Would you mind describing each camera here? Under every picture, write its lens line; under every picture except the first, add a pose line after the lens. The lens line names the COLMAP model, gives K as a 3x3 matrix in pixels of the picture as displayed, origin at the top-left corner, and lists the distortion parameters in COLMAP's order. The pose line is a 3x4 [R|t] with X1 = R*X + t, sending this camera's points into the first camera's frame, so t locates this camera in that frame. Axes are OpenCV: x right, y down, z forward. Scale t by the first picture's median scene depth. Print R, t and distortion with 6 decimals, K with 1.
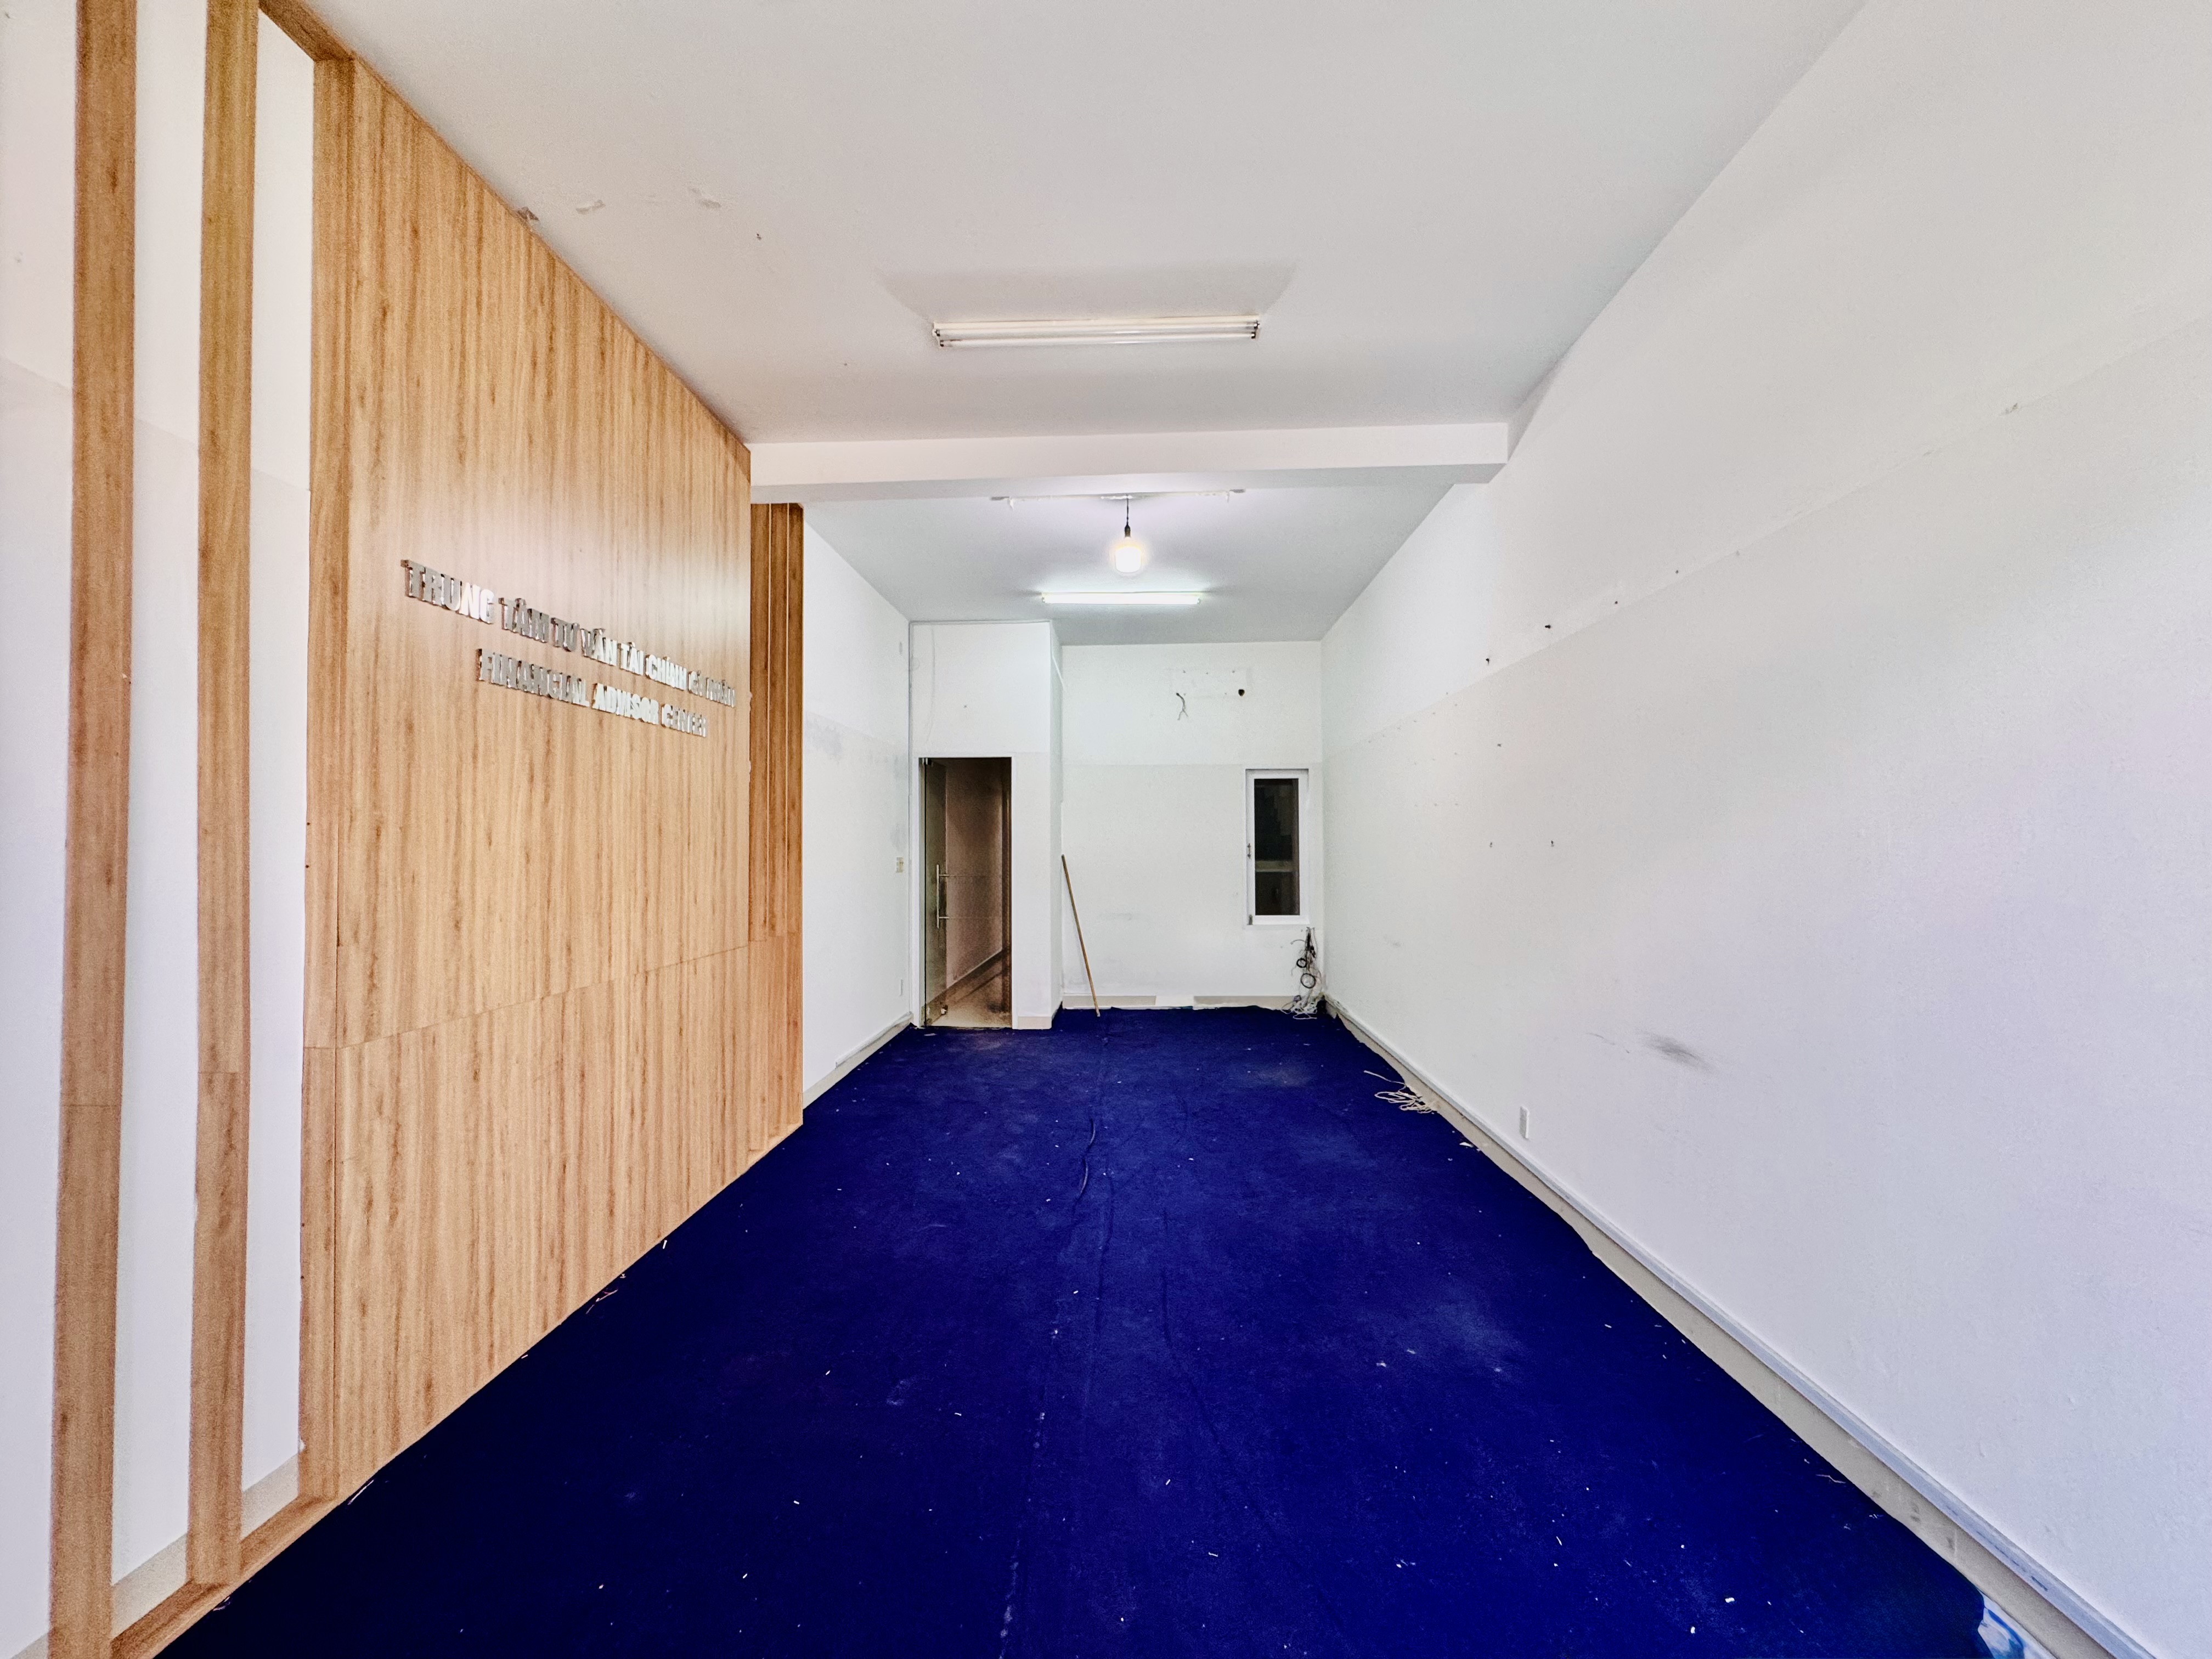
lens RADIAL K [[889.1, 0, 1098.6], [0, 889.1, 831.6], [0, 0, 1]] dist [-0.003638, 0.000555]
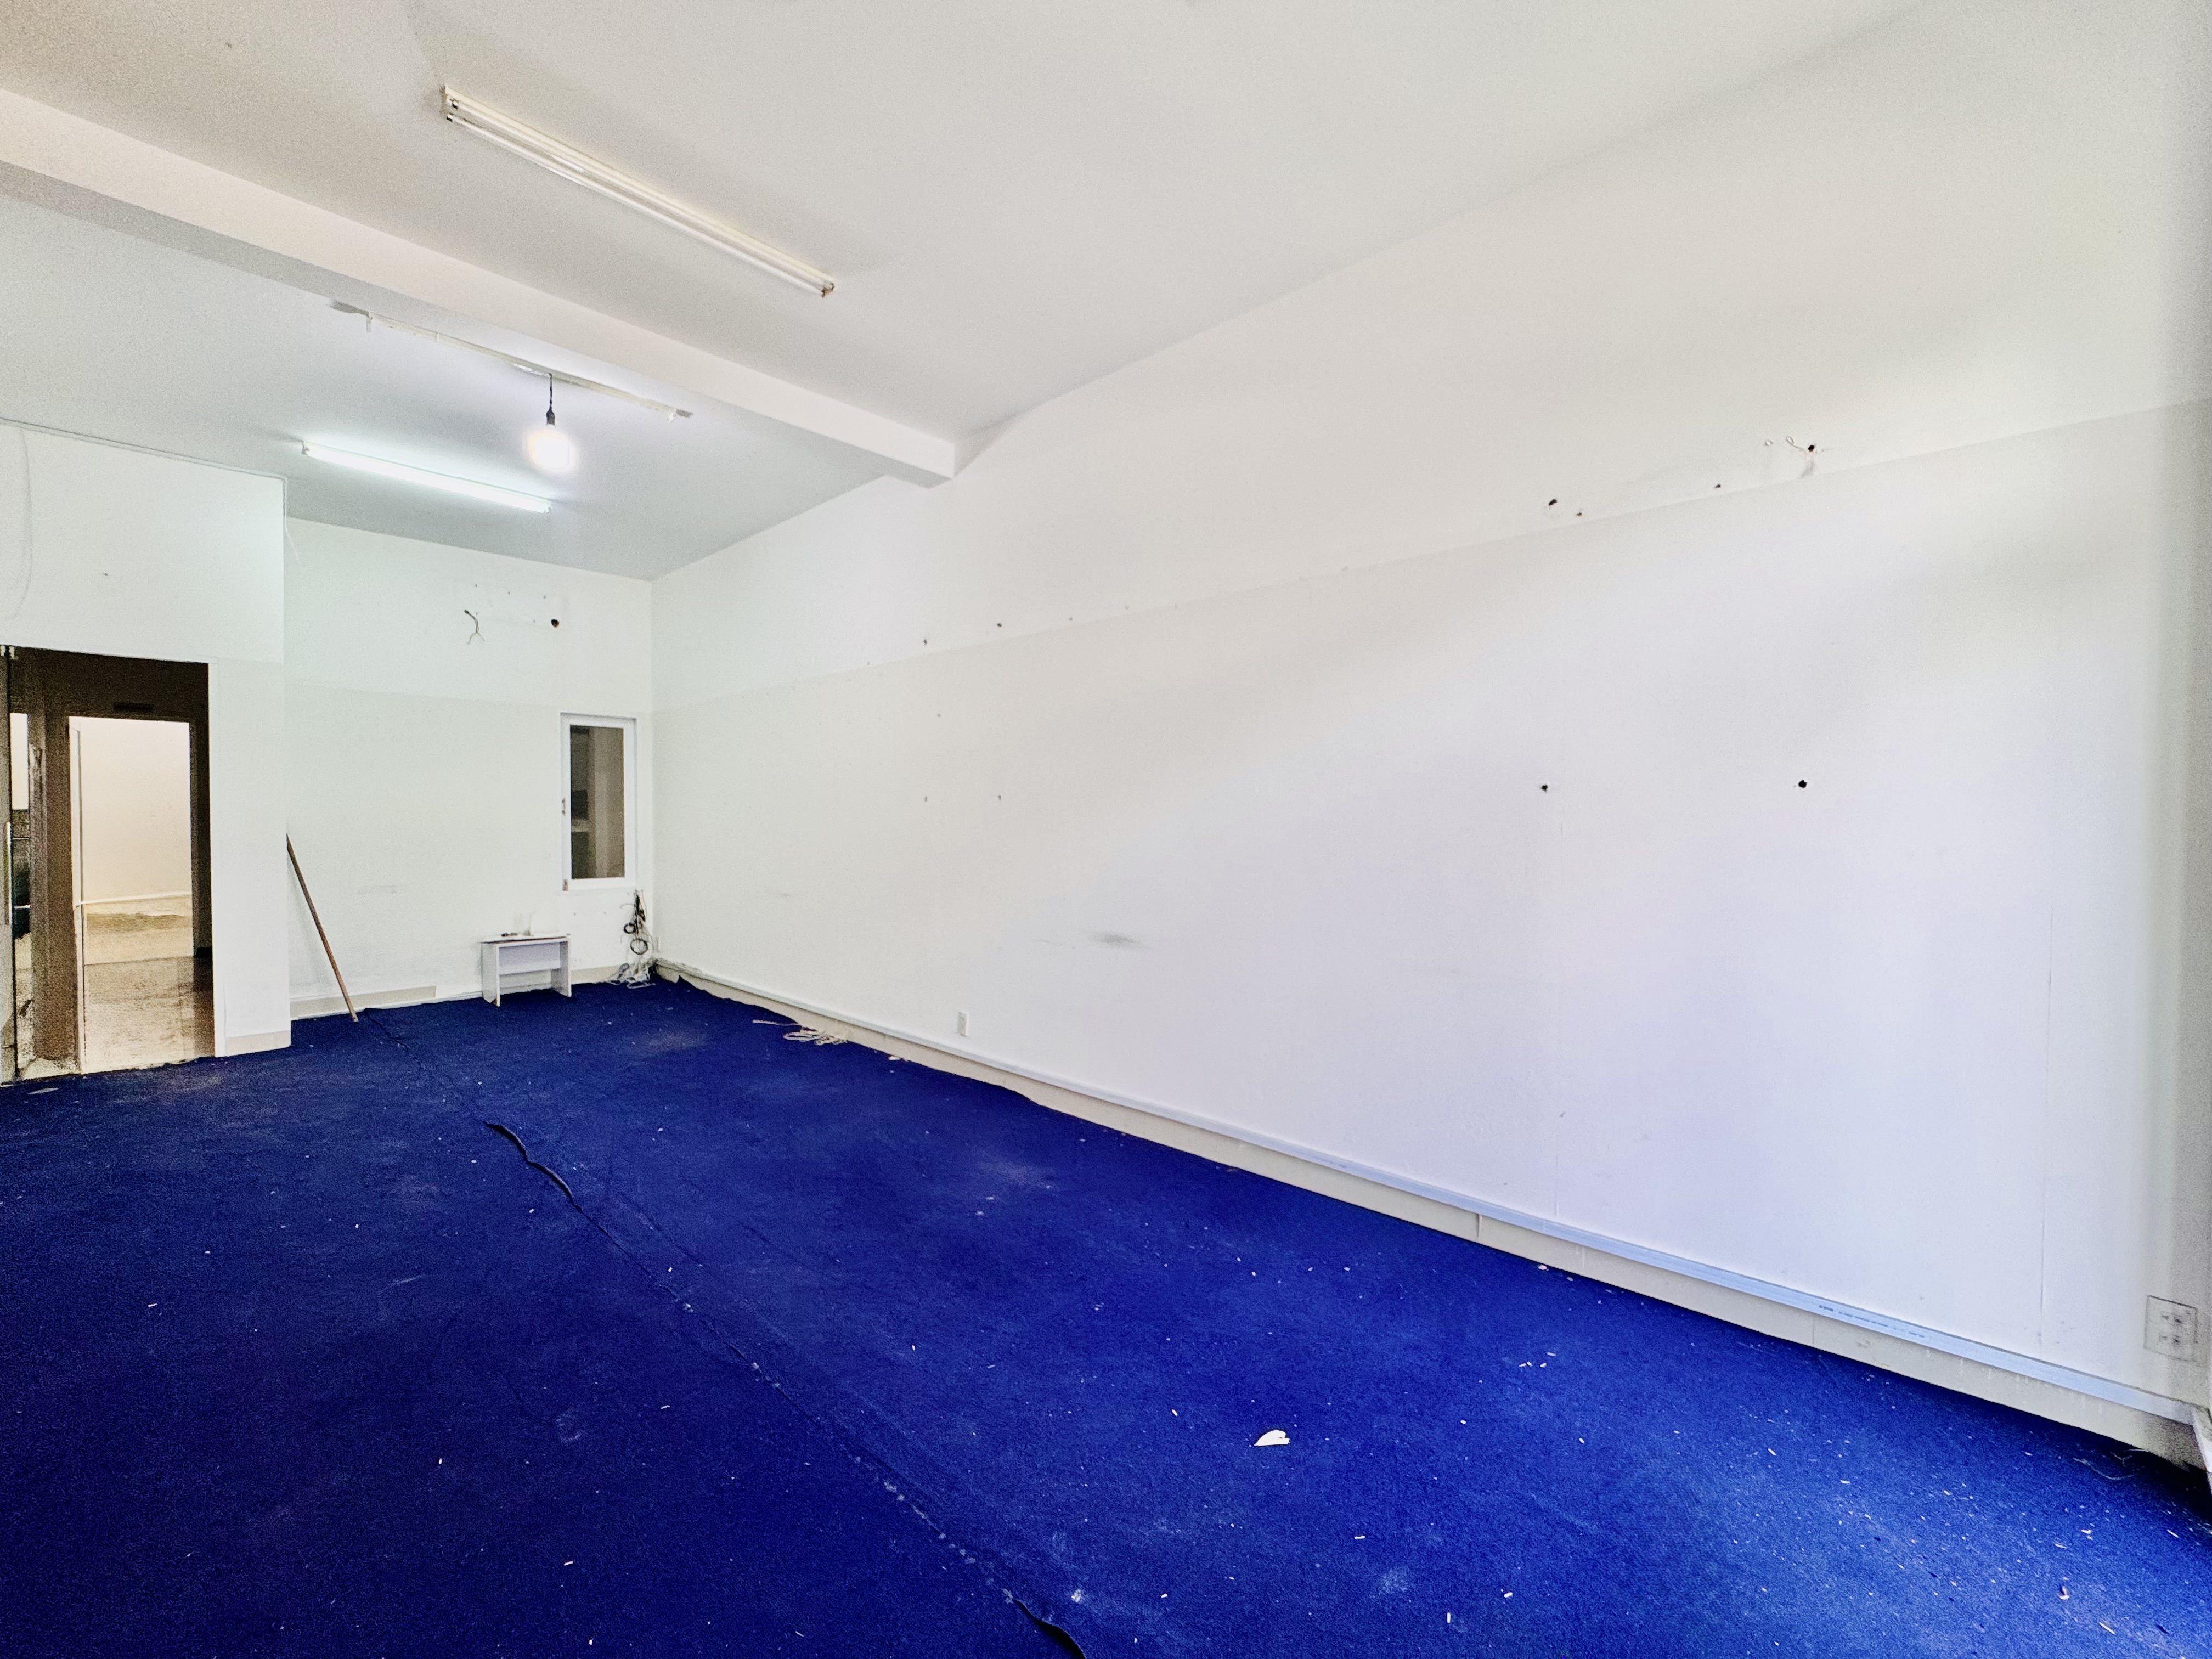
lens RADIAL K [[889.1, 0, 1105.5], [0, 889.1, 834.0], [0, 0, 1]] dist [-0.003638, 0.000555]
pose [[0.649548, -0.009820, 0.760258, -0.239381], [-0.022030, 0.999254, 0.031728, 0.014464], [-0.760002, -0.037357, 0.648846, 0.040416]]
